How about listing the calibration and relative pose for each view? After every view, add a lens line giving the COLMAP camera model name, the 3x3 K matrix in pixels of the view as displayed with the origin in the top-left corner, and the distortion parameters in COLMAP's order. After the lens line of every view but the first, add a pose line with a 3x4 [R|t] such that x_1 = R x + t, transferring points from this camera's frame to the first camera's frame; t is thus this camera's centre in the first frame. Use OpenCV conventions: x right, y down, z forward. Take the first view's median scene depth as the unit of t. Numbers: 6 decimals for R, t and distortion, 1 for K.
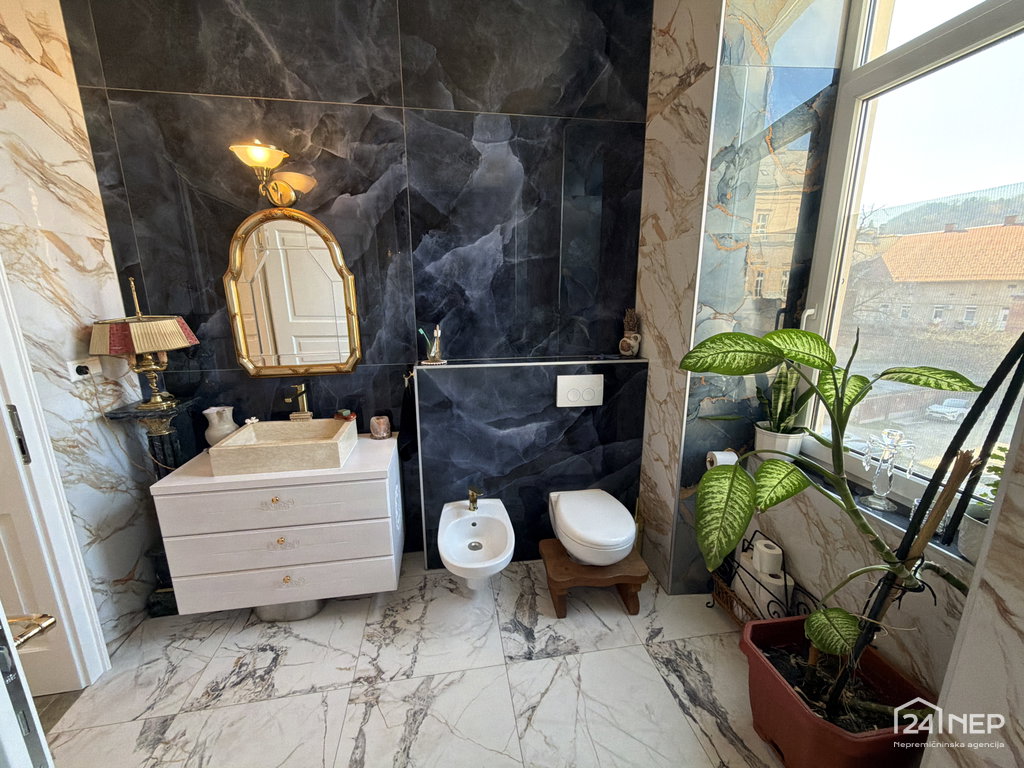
lens RADIAL K [[406.9, 0, 511.3], [0, 406.9, 384.9], [0, 0, 1]] dist [-0.000884, 0.000253]
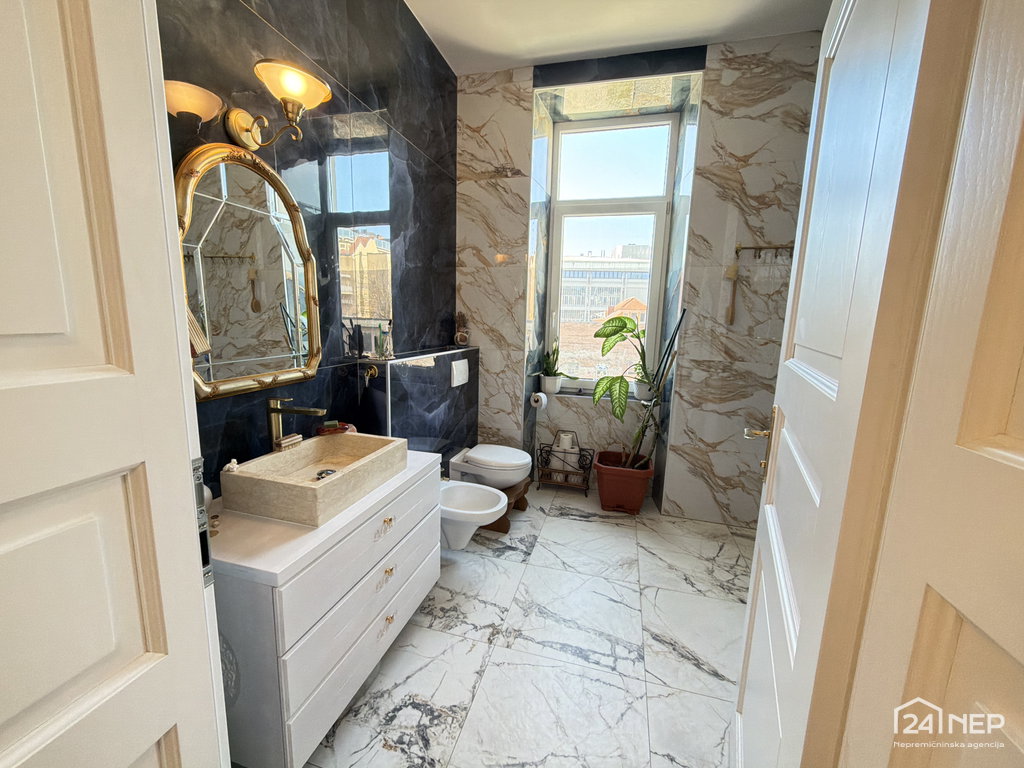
lens RADIAL K [[406.9, 0, 509.6], [0, 406.9, 383.8], [0, 0, 1]] dist [-0.000884, 0.000253]
pose [[0.422063, -0.128765, 0.897376, -1.127211], [0.168691, 0.983729, 0.061815, -0.004476], [-0.890734, 0.125289, 0.436916, 0.358909]]
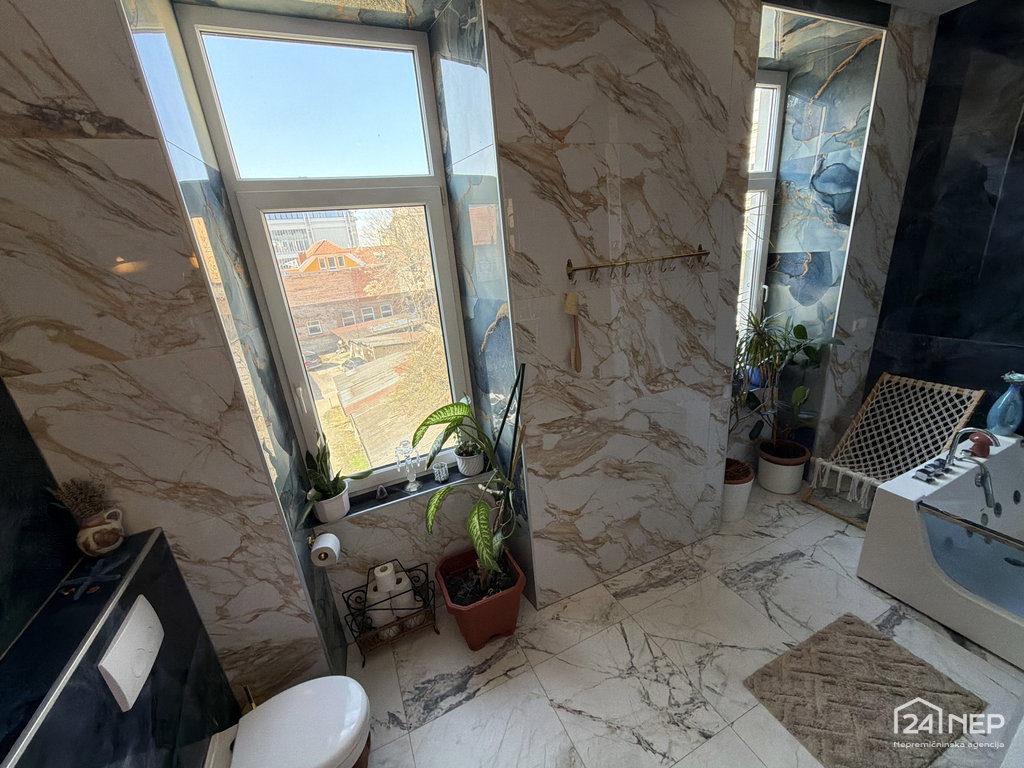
lens RADIAL K [[406.9, 0, 509.4], [0, 406.9, 383.8], [0, 0, 1]] dist [-0.000884, 0.000253]
pose [[-0.255041, -0.282990, 0.924592, -0.422589], [0.299879, 0.885916, 0.353872, -0.403741], [-0.919253, 0.367517, -0.141082, 0.600333]]
